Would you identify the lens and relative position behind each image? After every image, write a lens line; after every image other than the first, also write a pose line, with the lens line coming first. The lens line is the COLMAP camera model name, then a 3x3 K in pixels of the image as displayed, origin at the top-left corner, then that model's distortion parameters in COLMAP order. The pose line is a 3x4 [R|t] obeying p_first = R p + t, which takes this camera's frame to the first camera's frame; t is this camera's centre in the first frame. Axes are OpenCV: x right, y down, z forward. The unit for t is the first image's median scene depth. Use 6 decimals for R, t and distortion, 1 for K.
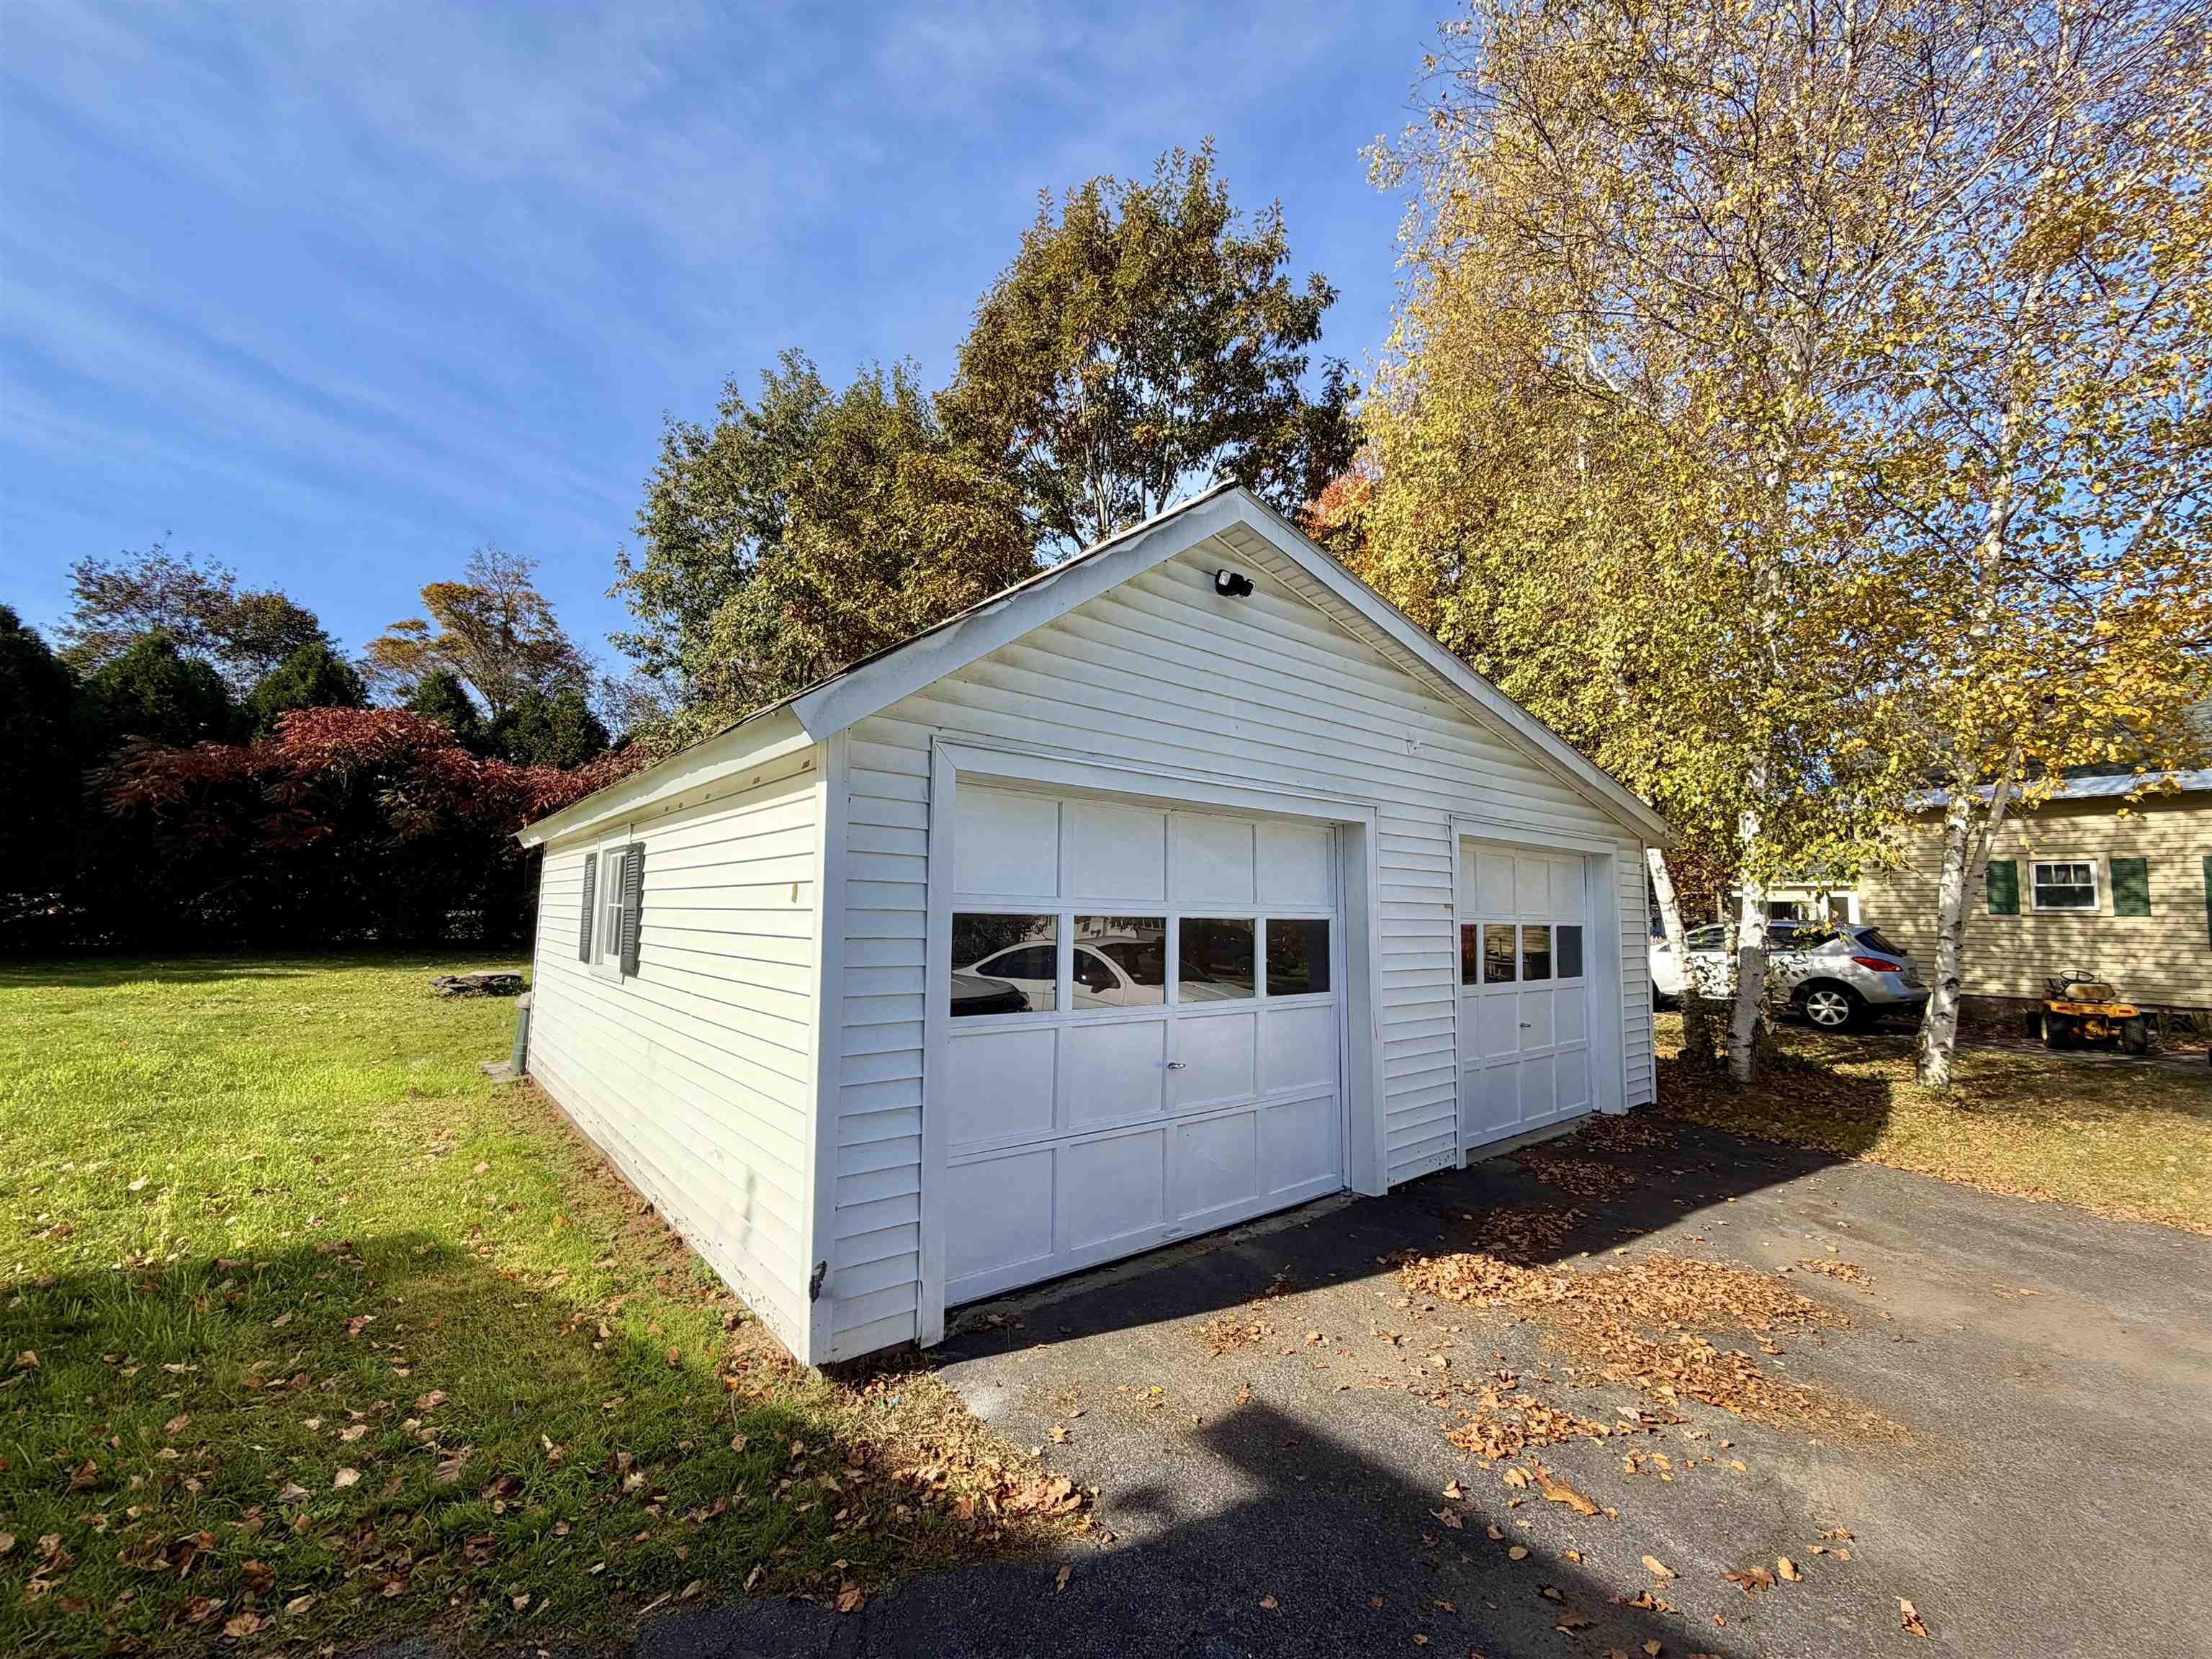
lens RADIAL K [[880.5, 0, 1104.1], [0, 880.5, 825.6], [0, 0, 1]] dist [0.001783, 0.000069]
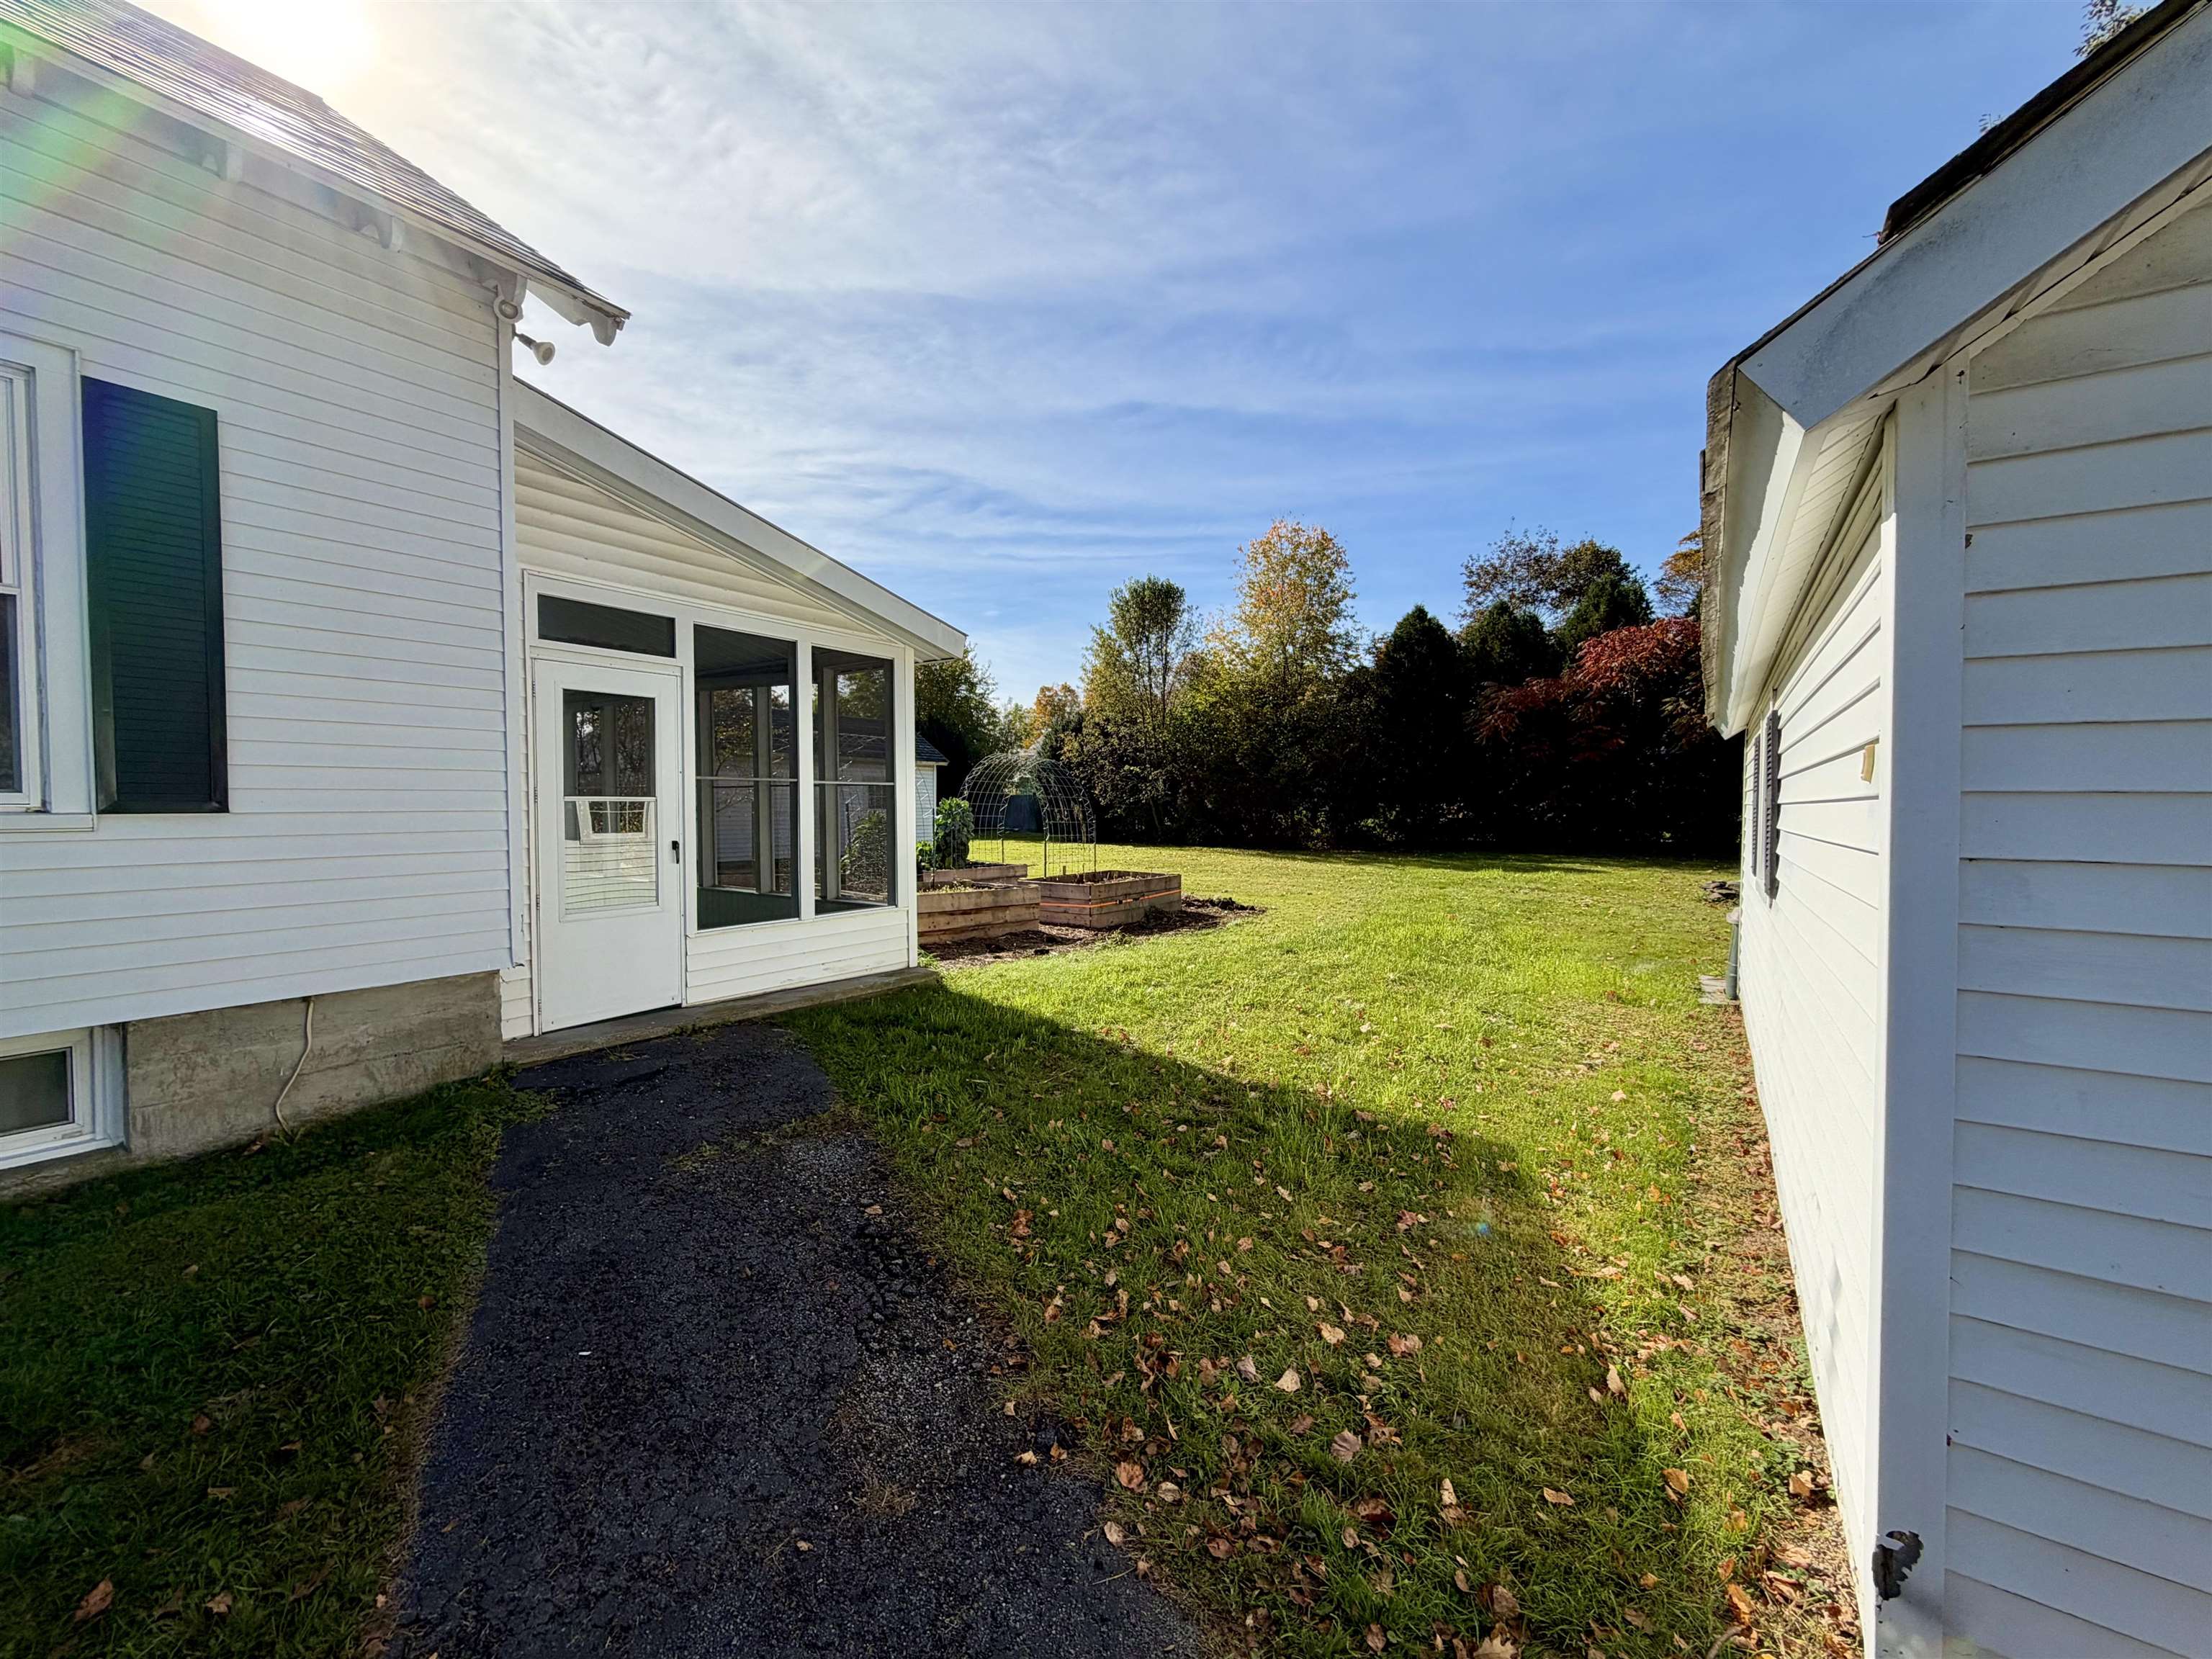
lens RADIAL K [[880.5, 0, 1094.1], [0, 880.5, 829.7], [0, 0, 1]] dist [0.001783, 0.000069]
pose [[0.270300, 0.012148, -0.962700, 0.011371], [0.096162, 0.994580, 0.039550, 0.039133], [0.957962, -0.103265, 0.267667, 0.339148]]
